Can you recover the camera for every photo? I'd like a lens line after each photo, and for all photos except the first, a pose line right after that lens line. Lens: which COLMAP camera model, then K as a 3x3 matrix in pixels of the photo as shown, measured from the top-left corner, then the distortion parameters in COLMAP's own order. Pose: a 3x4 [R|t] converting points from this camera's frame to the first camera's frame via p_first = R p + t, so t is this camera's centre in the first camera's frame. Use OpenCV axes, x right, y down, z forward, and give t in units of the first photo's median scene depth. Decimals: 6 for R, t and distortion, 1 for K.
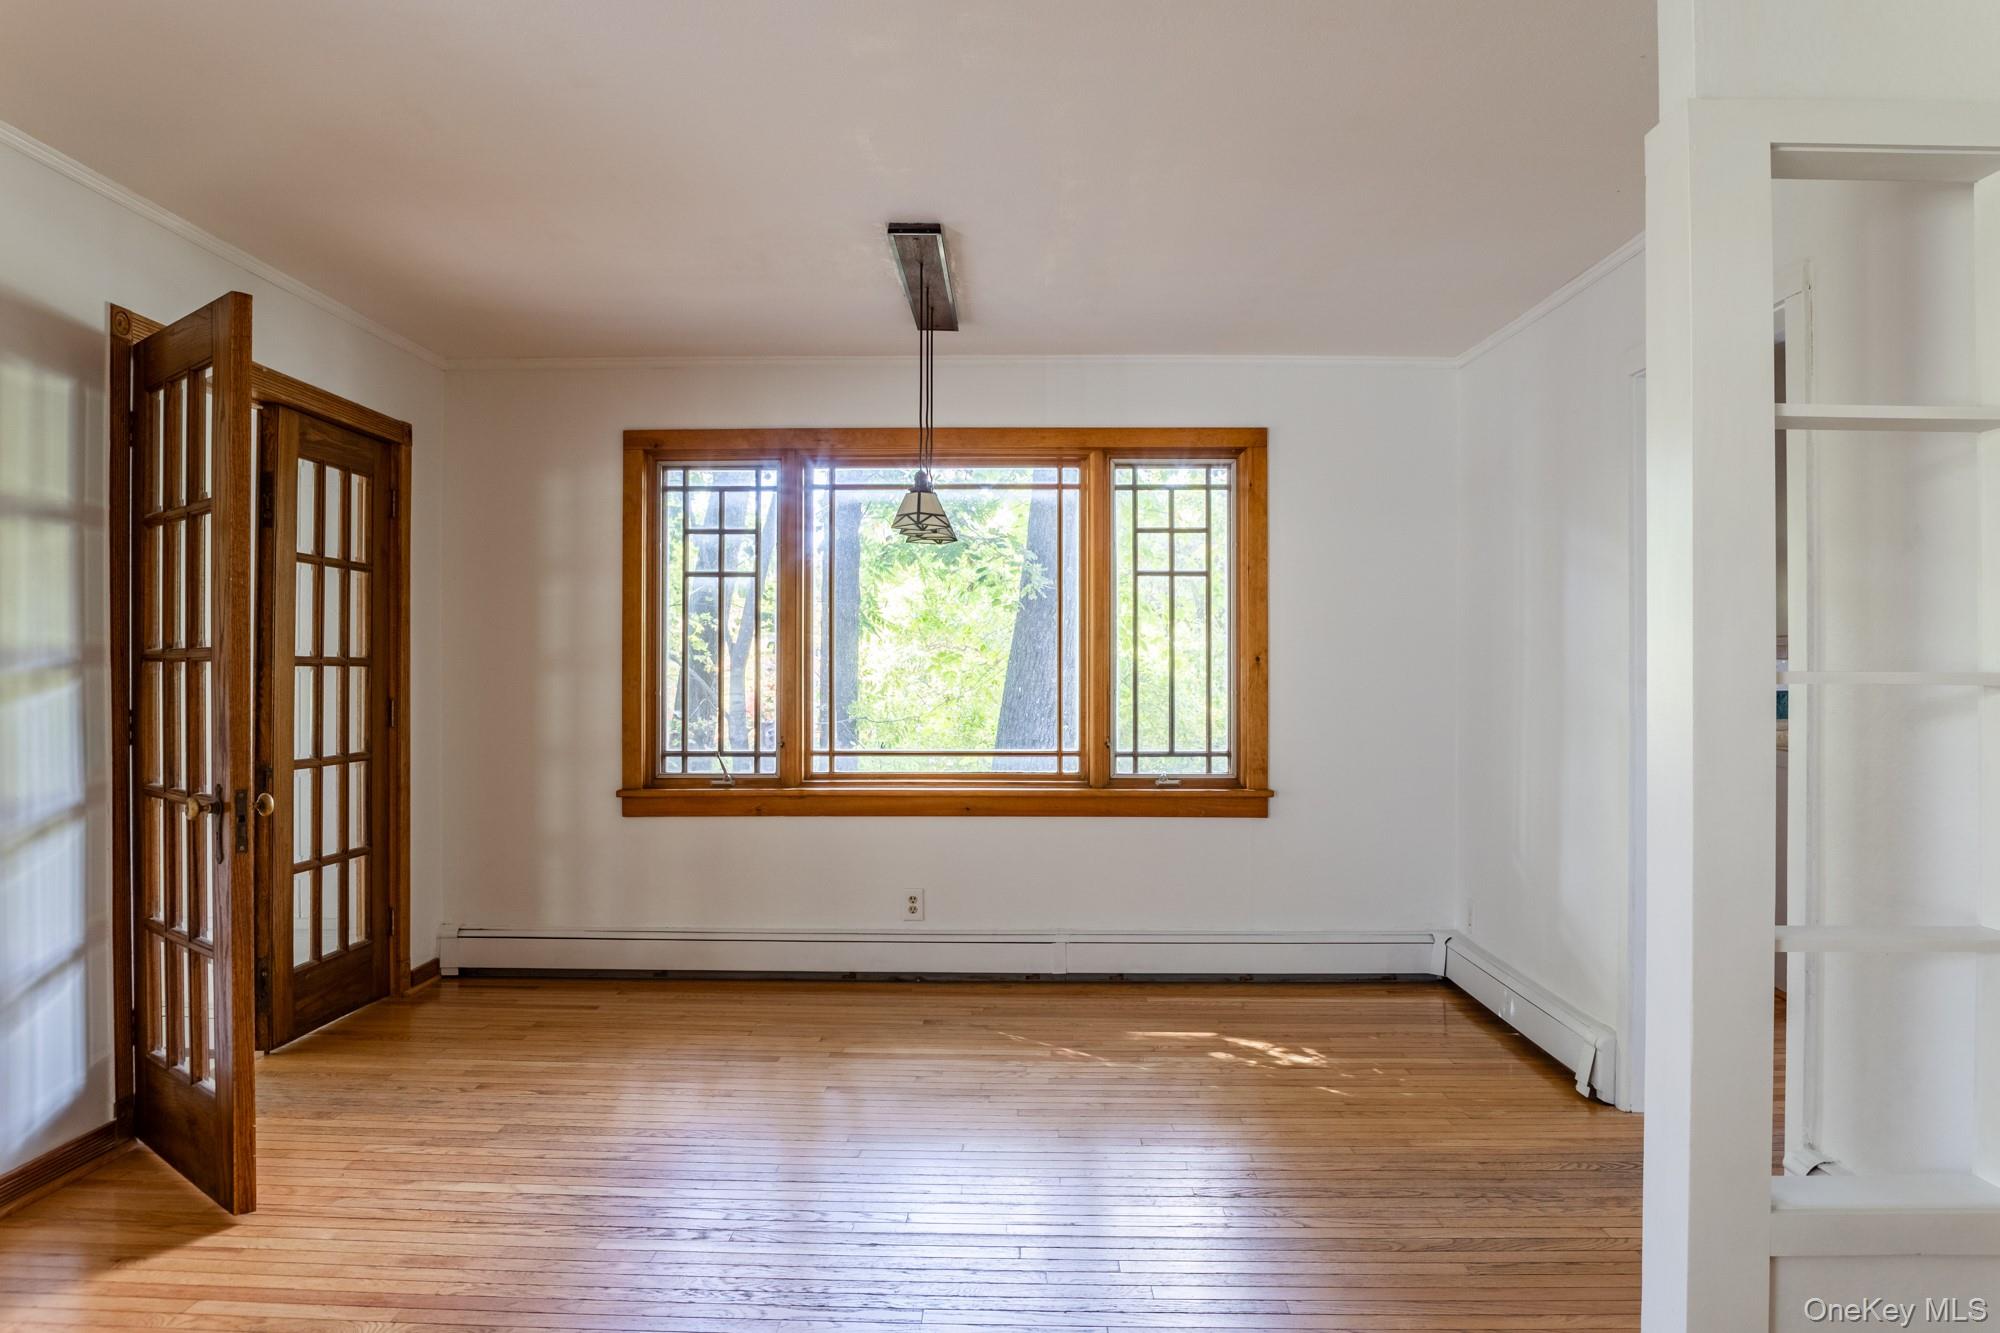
lens RADIAL K [[1371.2, 0, 1000.0], [0, 1371.2, 666.5], [0, 0, 1]] dist [-0.049613, -0.002485]
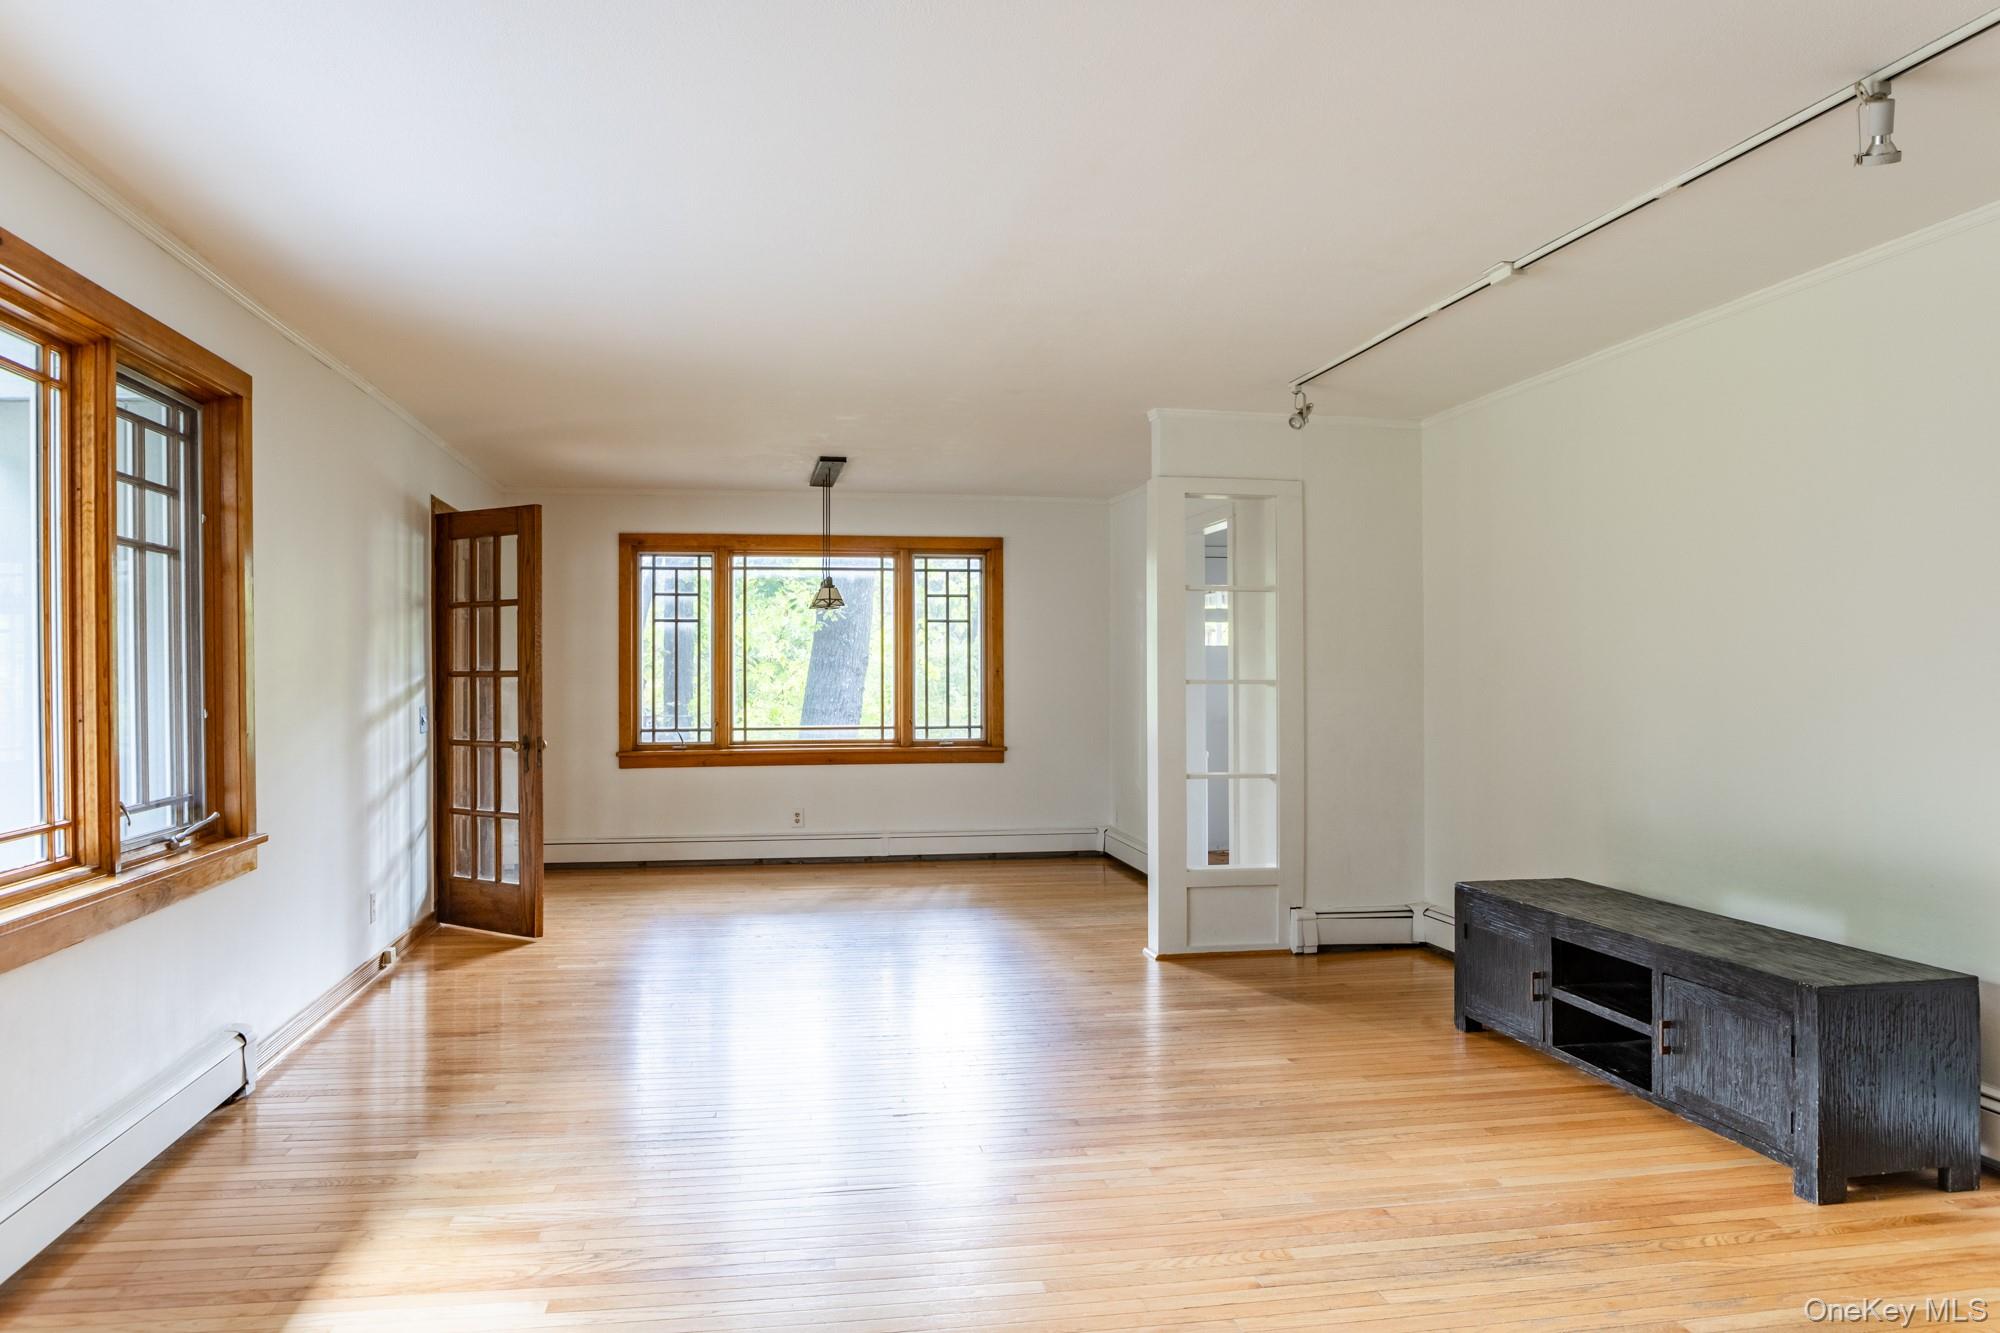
lens RADIAL K [[1356.9, 0, 1000.0], [0, 1356.9, 666.5], [0, 0, 1]] dist [-0.046873, 0.002334]
pose [[0.981793, -0.002974, 0.189930, -0.132033], [0.003137, 0.999995, -0.000560, -0.010363], [-0.189927, 0.001146, 0.981798, -0.671691]]
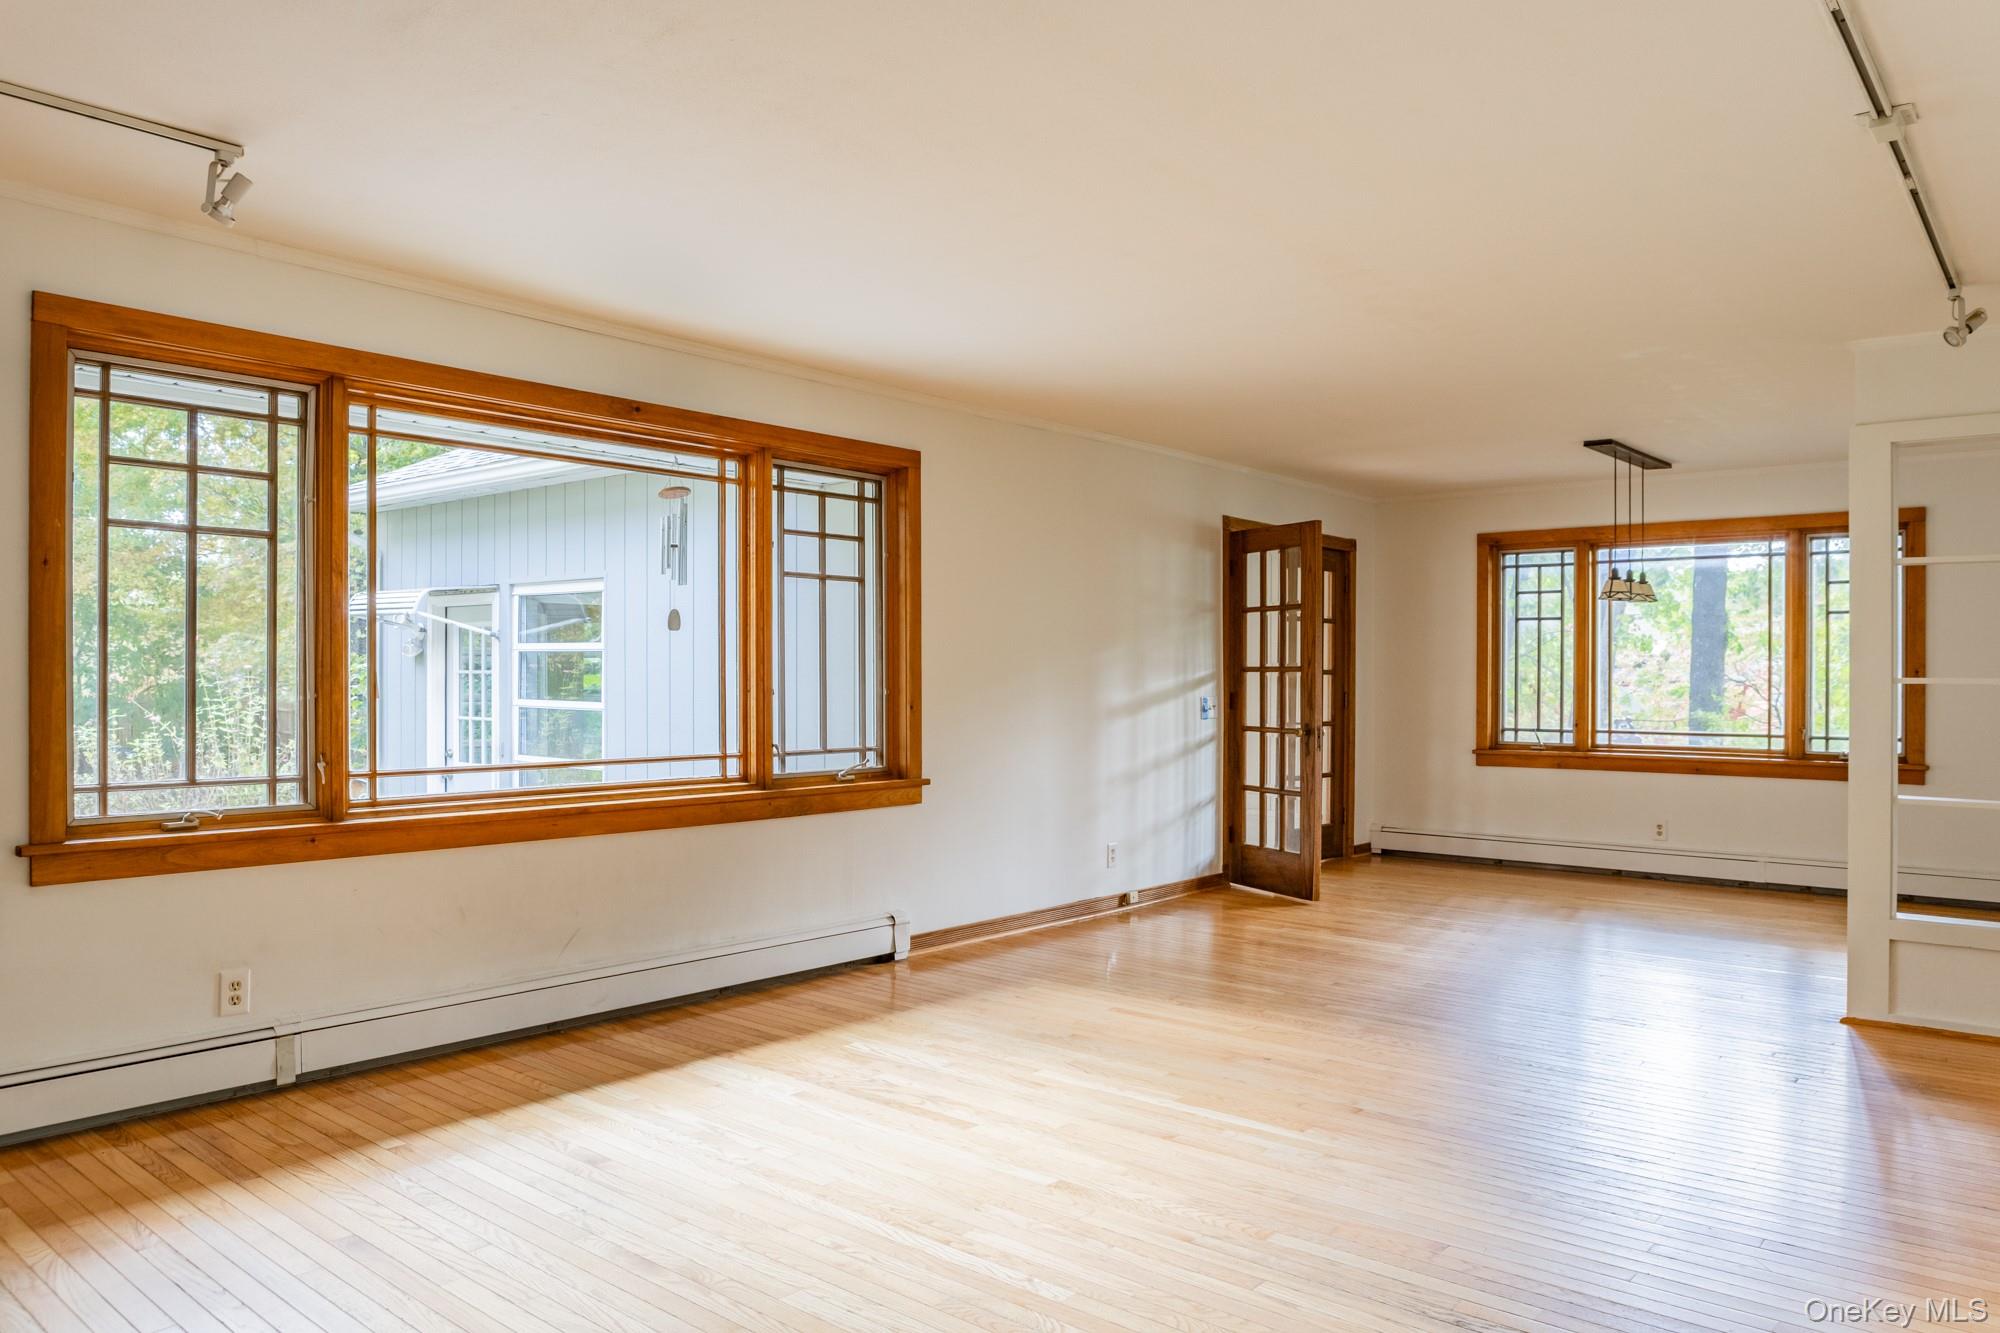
lens RADIAL K [[1388.2, 0, 1000.0], [0, 1388.2, 666.5], [0, 0, 1]] dist [-0.053466, 0.001523]
pose [[0.776932, -0.000148, -0.629585, 0.326252], [-0.003657, 0.999982, -0.004749, -0.001253], [0.629574, 0.005992, 0.776917, -0.664384]]
